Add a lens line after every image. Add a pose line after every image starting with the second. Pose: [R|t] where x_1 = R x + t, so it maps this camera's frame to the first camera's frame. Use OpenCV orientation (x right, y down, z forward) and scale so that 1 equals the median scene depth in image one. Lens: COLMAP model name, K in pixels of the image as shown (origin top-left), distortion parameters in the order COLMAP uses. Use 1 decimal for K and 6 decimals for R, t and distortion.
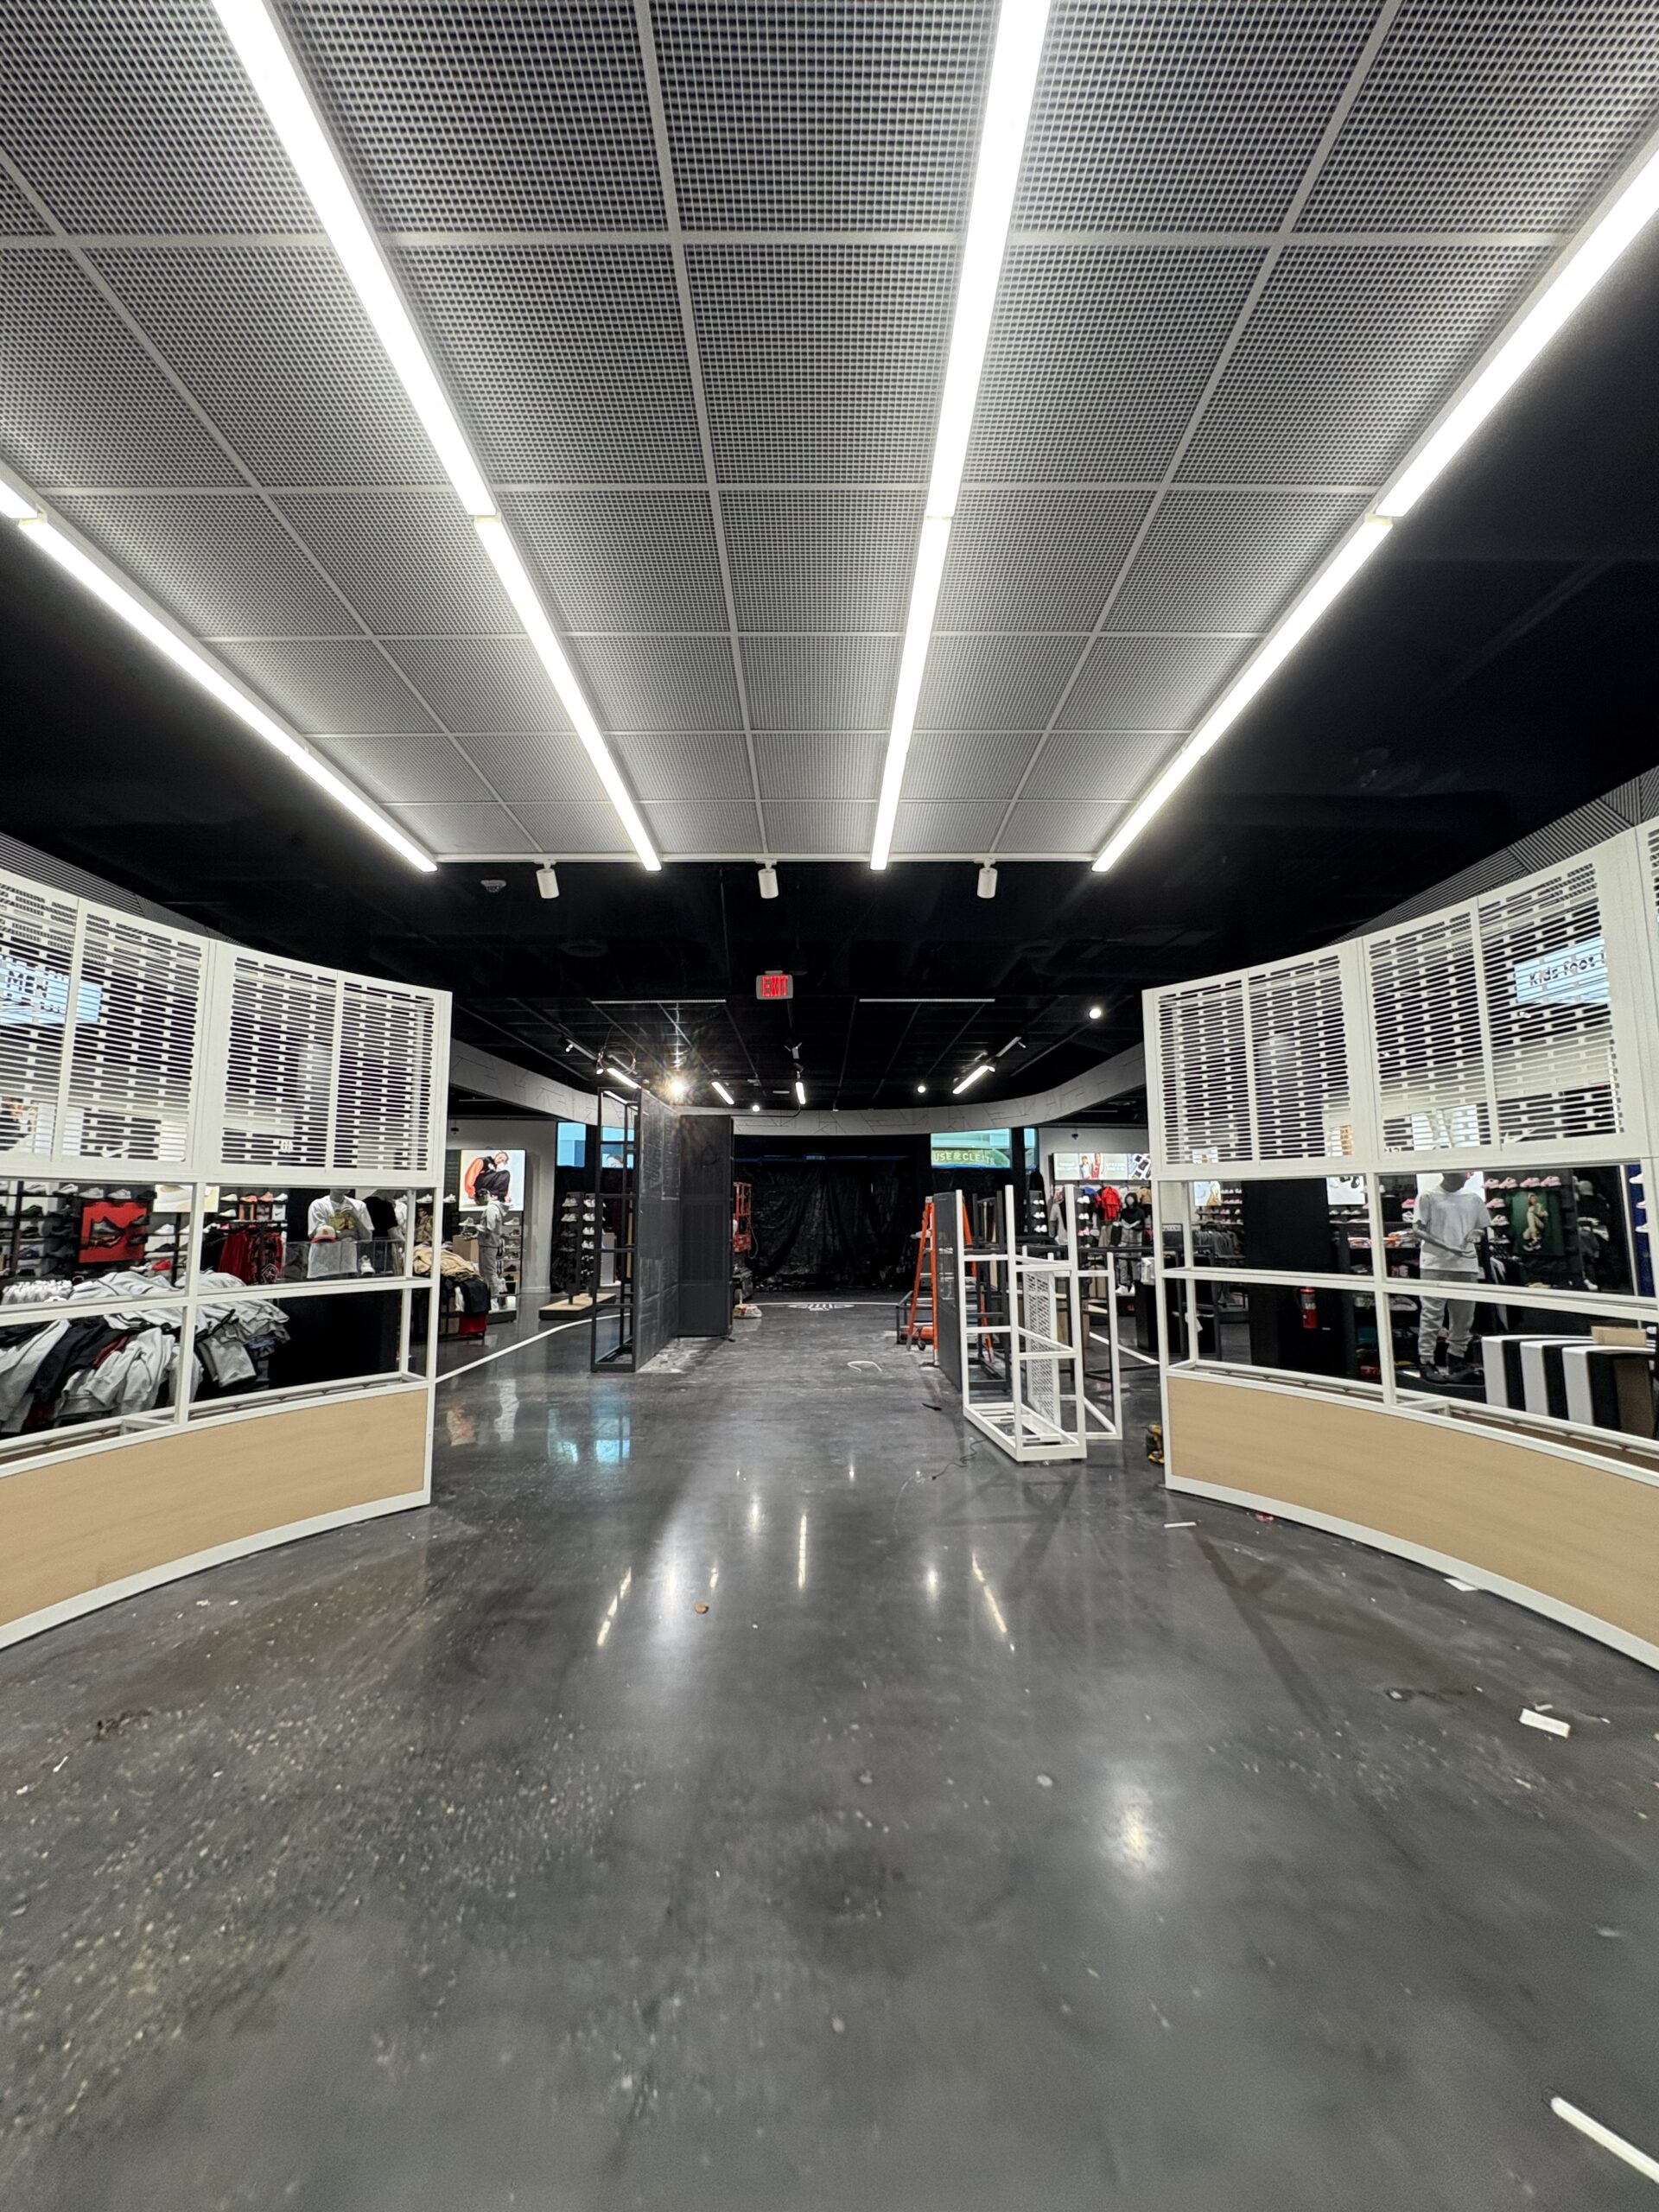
lens RADIAL K [[885.4, 0, 824.4], [0, 885.4, 1103.8], [0, 0, 1]] dist [-0.000767, -0.000027]
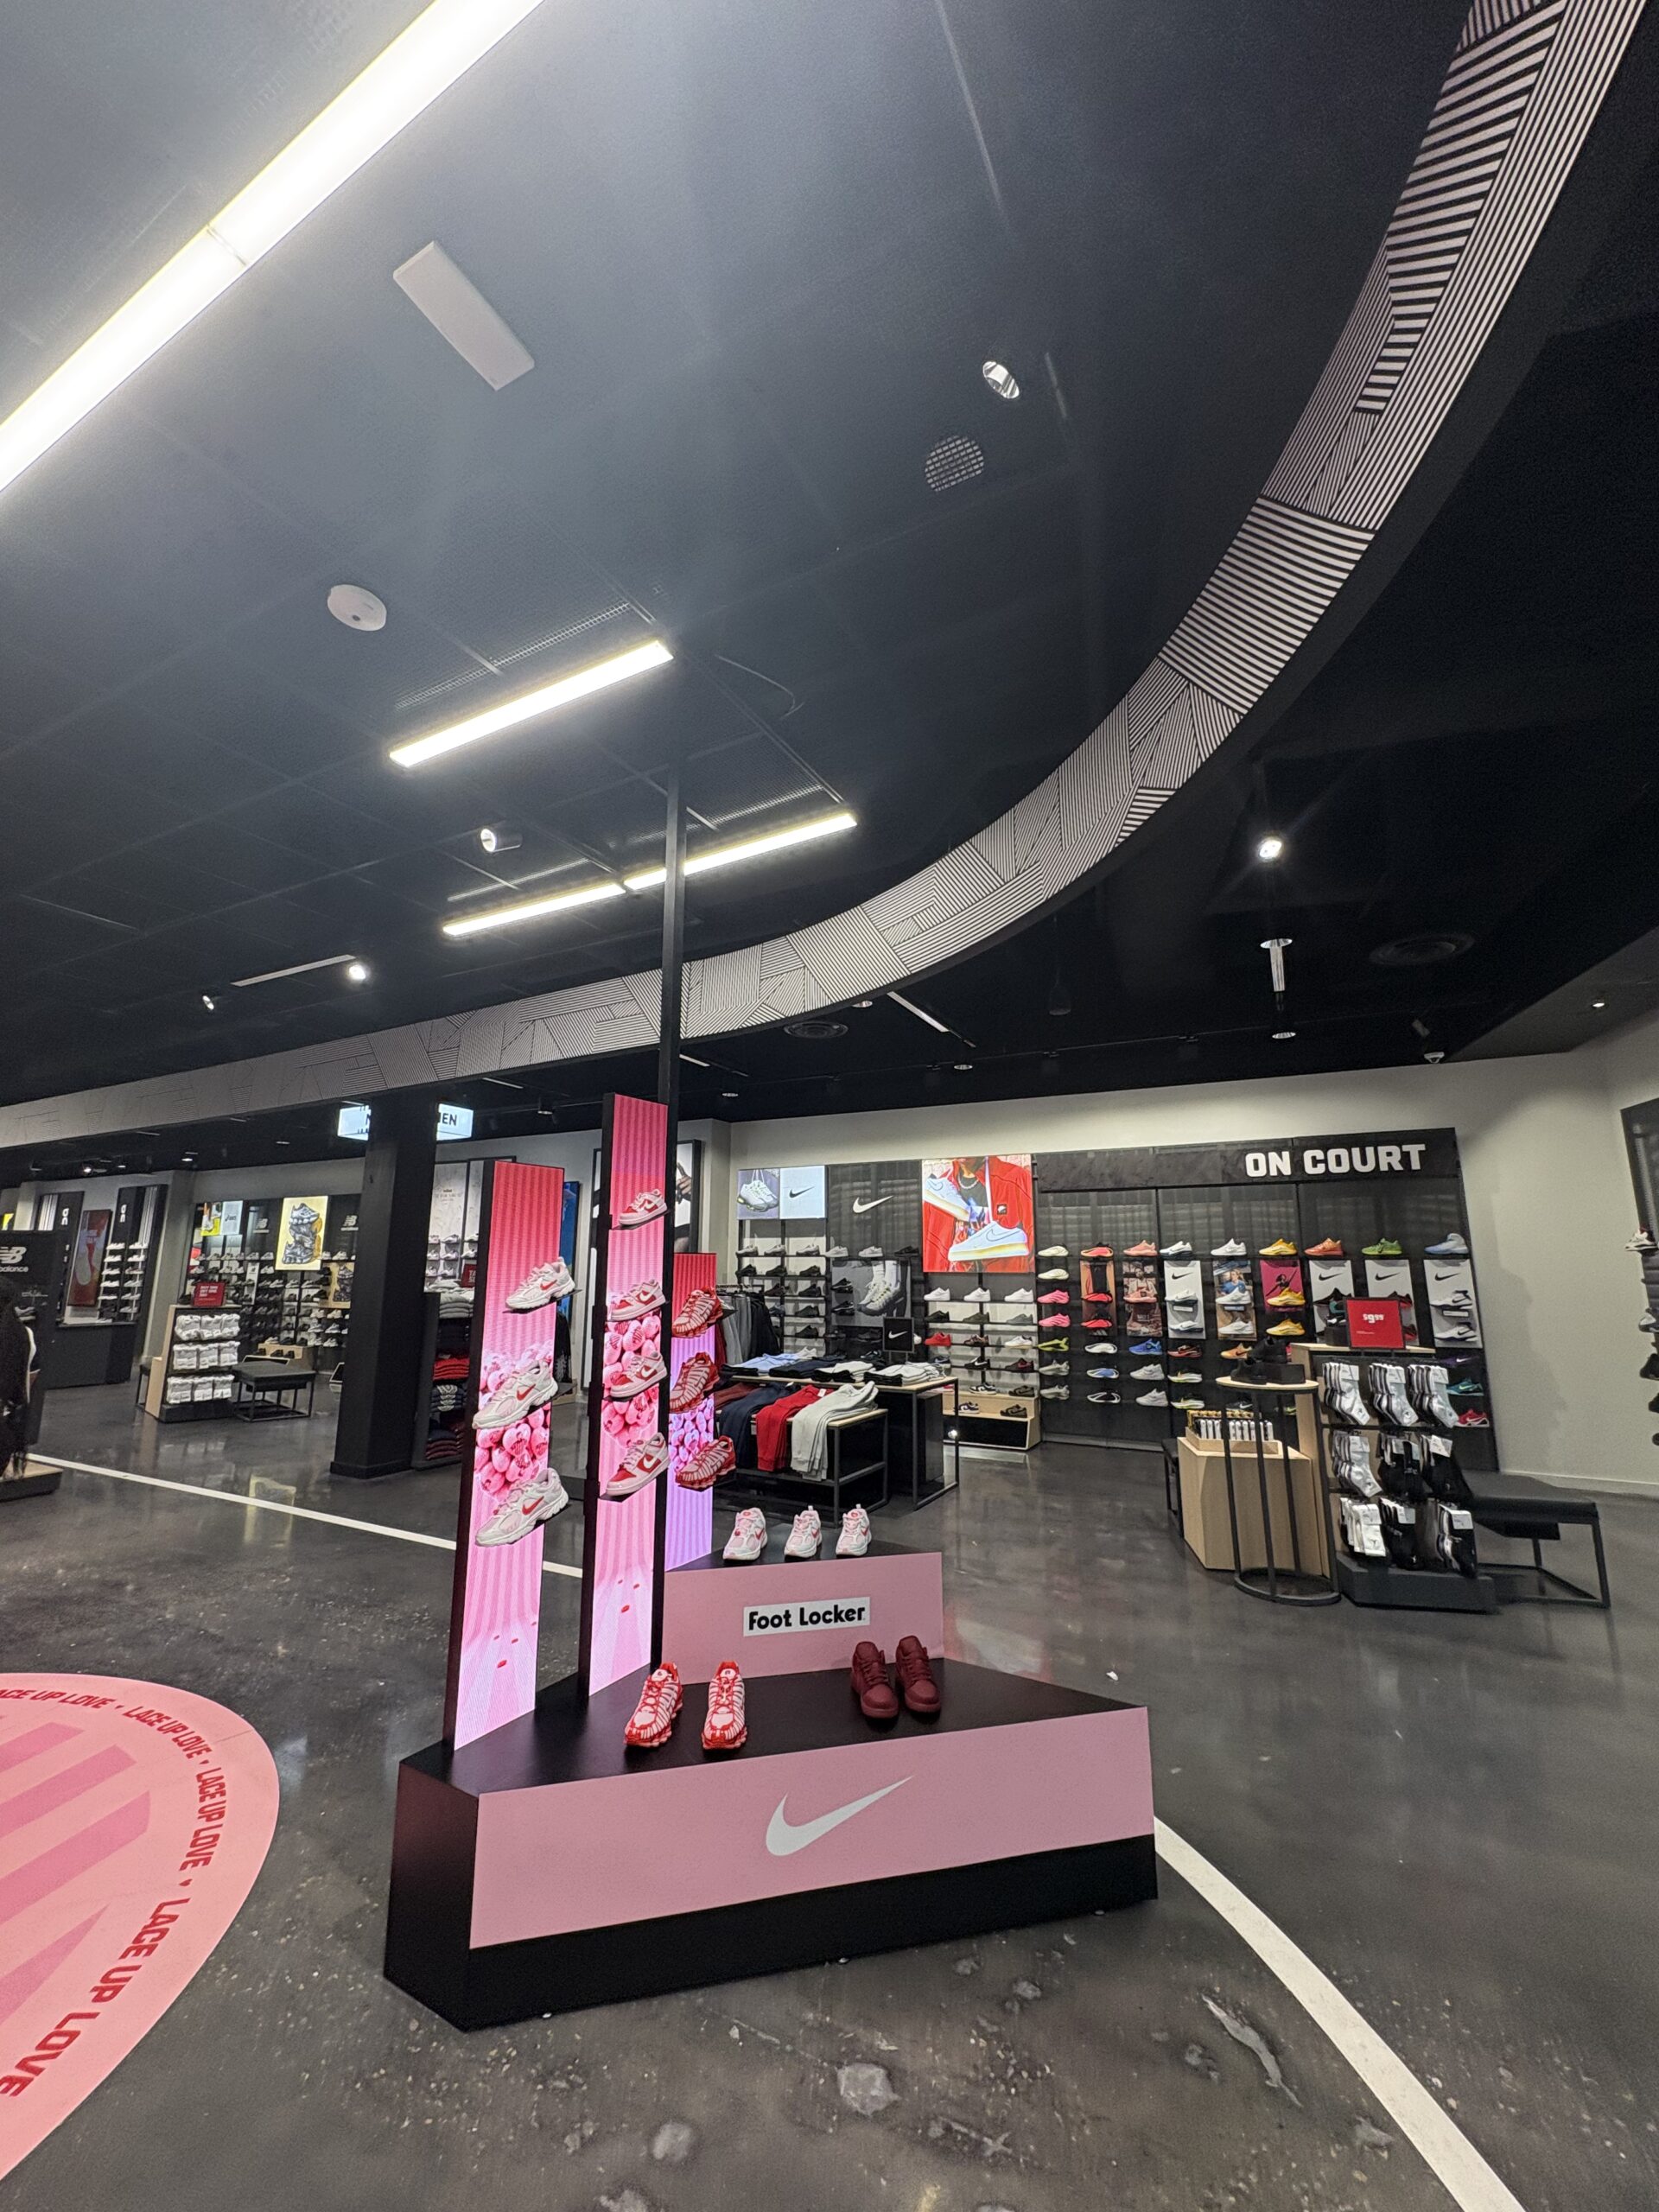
lens RADIAL K [[885.4, 0, 828.2], [0, 885.4, 1100.2], [0, 0, 1]] dist [-0.000767, -0.000027]
pose [[-0.471703, -0.167423, -0.865717, 0.028898], [0.103595, 0.964486, -0.242970, 0.191997], [0.875651, -0.204294, -0.437607, 1.587529]]
